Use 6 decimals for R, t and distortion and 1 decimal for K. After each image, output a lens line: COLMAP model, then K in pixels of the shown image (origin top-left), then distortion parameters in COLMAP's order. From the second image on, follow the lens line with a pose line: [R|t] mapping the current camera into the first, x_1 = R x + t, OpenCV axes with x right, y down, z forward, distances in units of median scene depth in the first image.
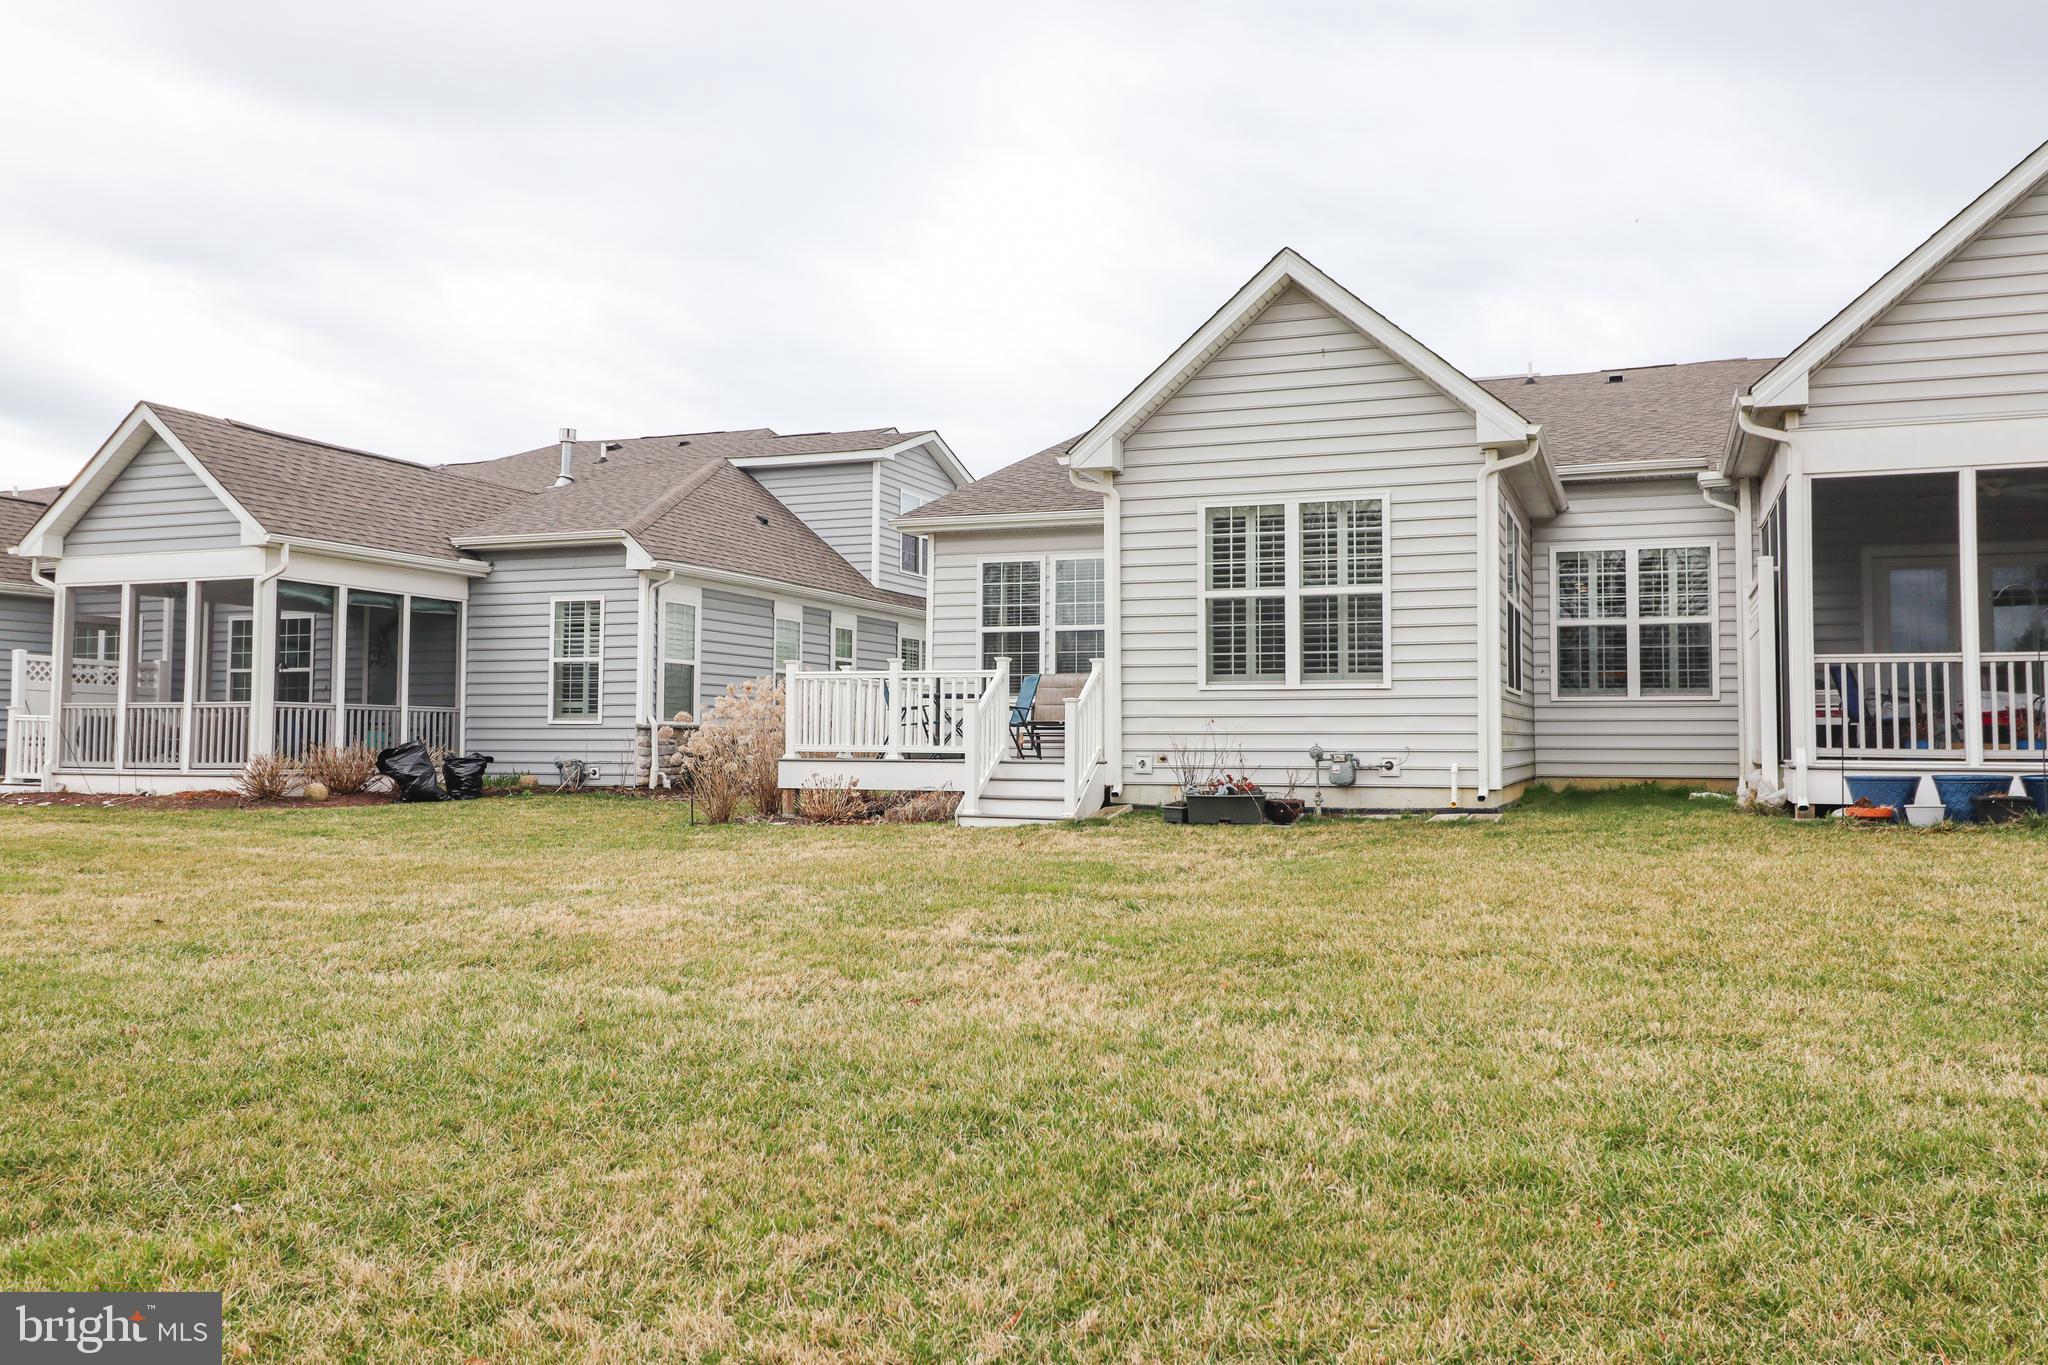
lens RADIAL K [[1608.0, 0, 1049.7], [0, 1608.0, 645.2], [0, 0, 1]] dist [0.014328, 0.001951]
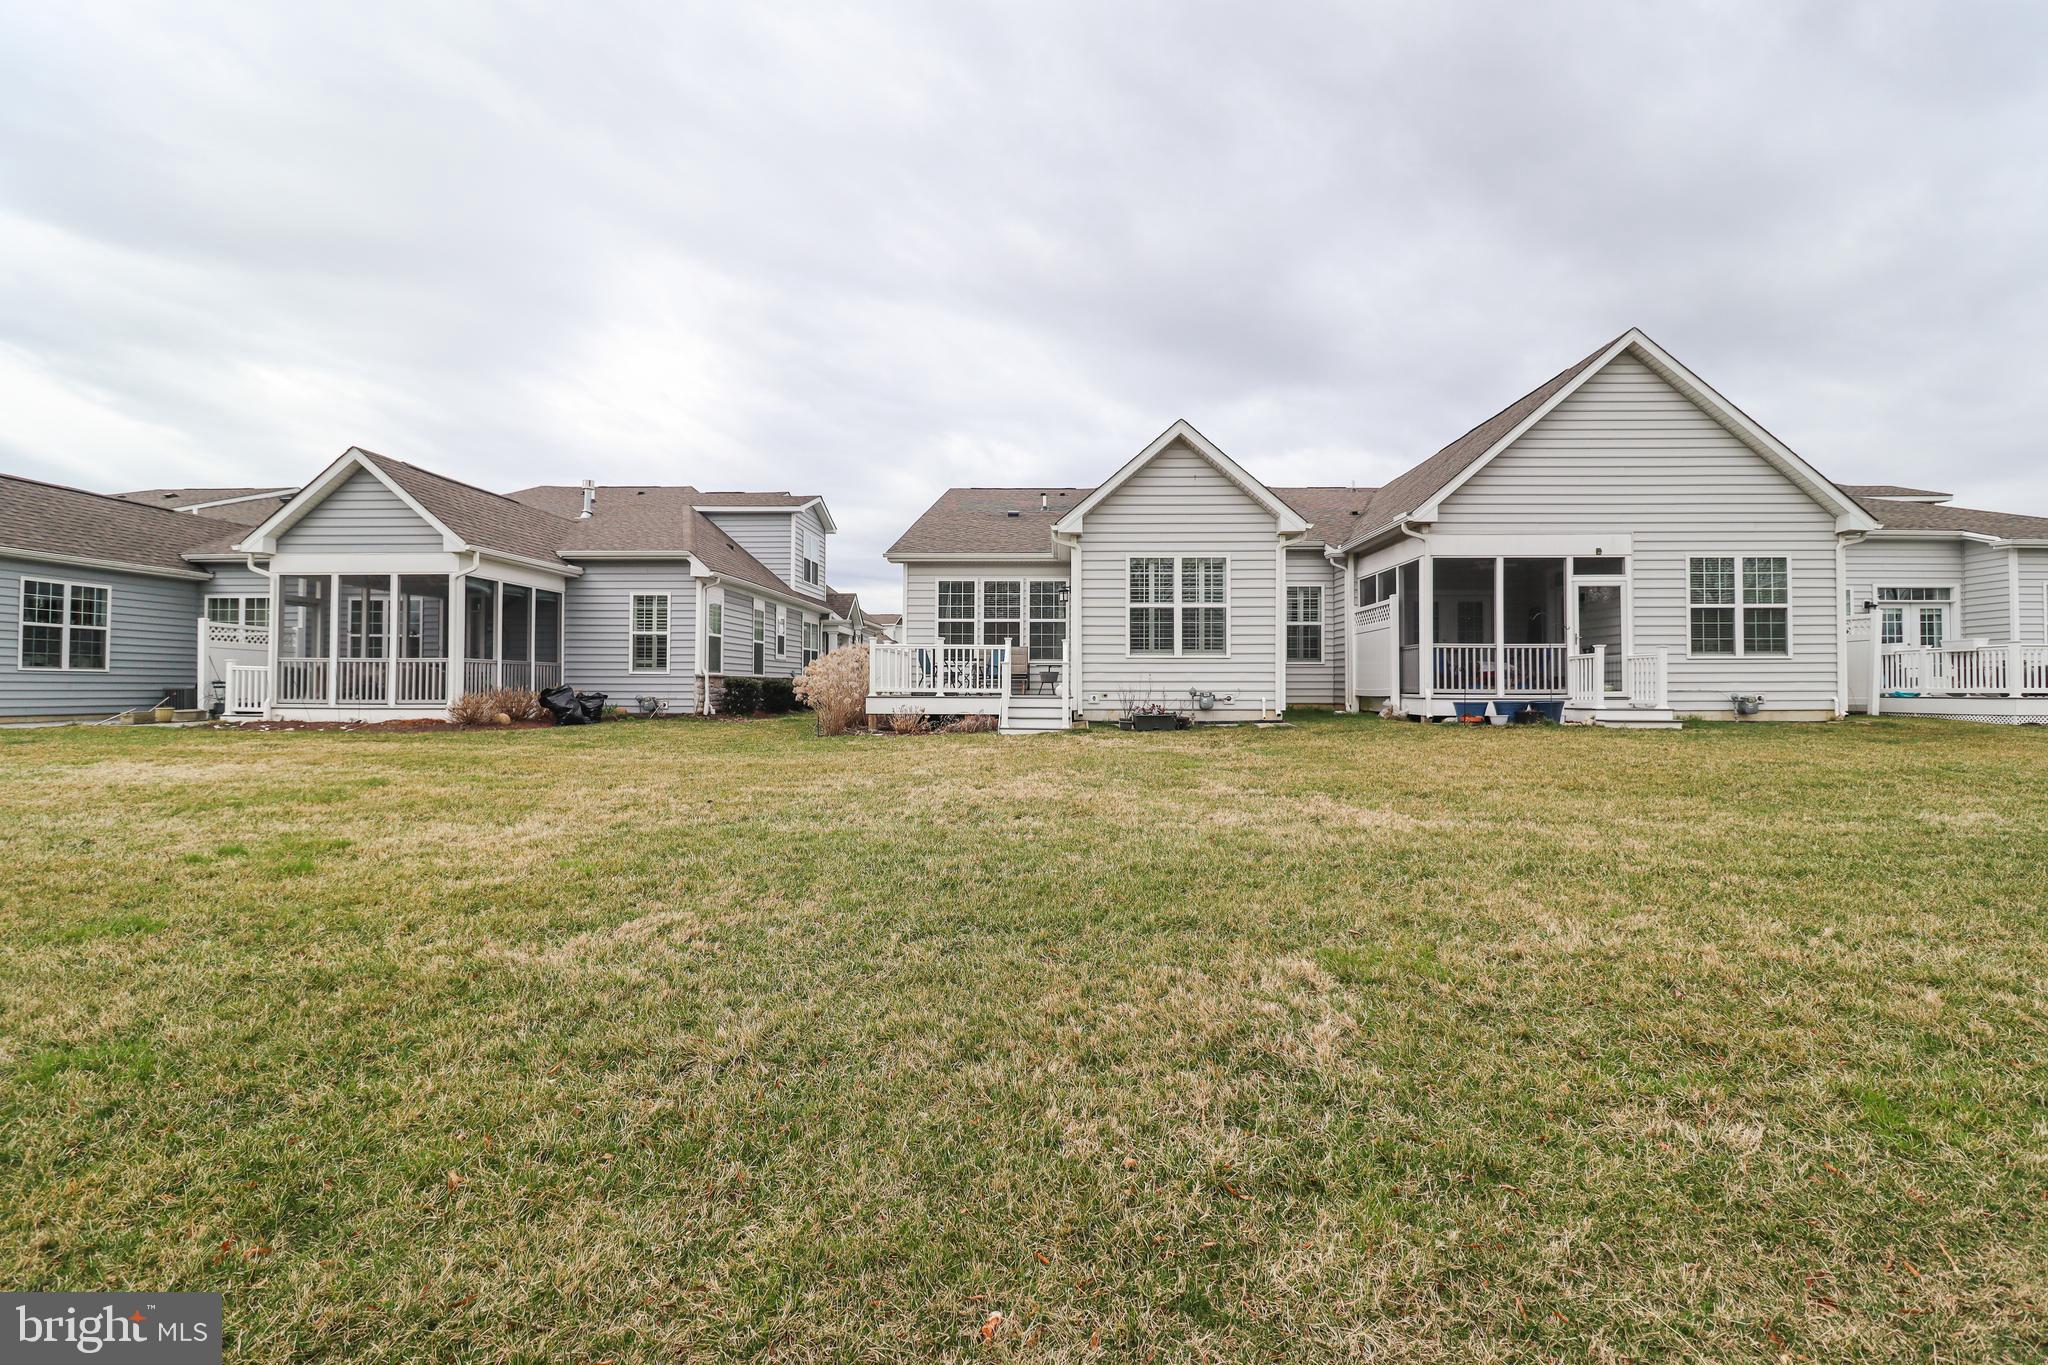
lens RADIAL K [[942.0, 0, 1042.8], [0, 942.0, 661.6], [0, 0, 1]] dist [0.008806, -0.018321]
pose [[0.946455, 0.007480, 0.322749, -0.348055], [-0.019270, 0.999258, 0.033351, -0.001633], [-0.322260, -0.037785, 0.945897, 0.017619]]
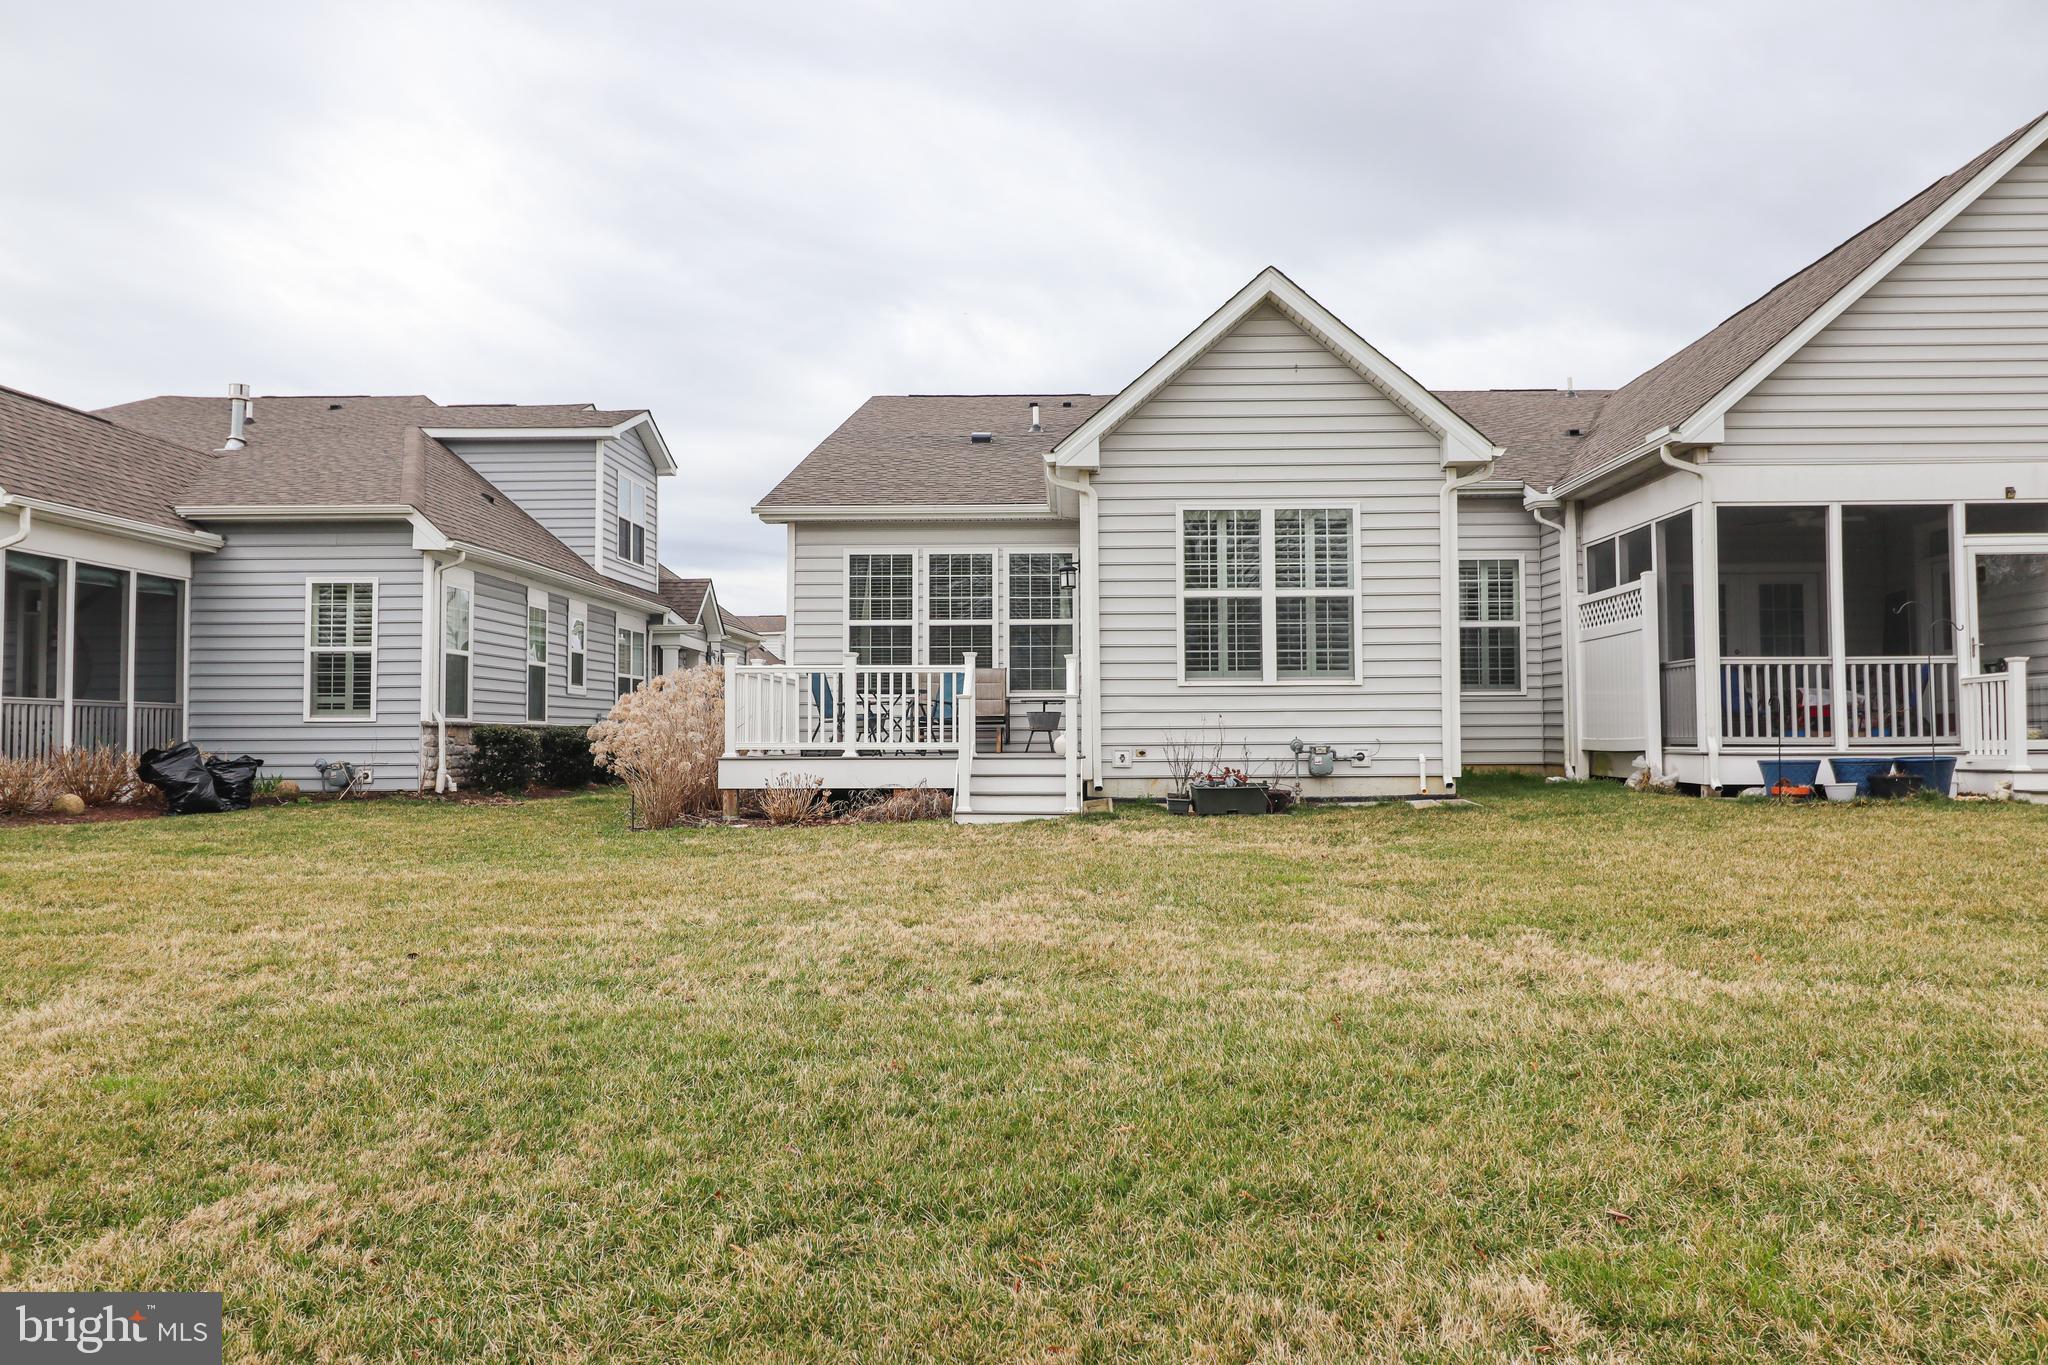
lens RADIAL K [[1608.0, 0, 1049.7], [0, 1608.0, 645.2], [0, 0, 1]] dist [0.014328, 0.001951]
pose [[0.944523, 0.010428, 0.328280, -0.330734], [-0.011861, 0.999927, 0.002361, 0.000149], [-0.328232, -0.006124, 0.944577, 0.050407]]
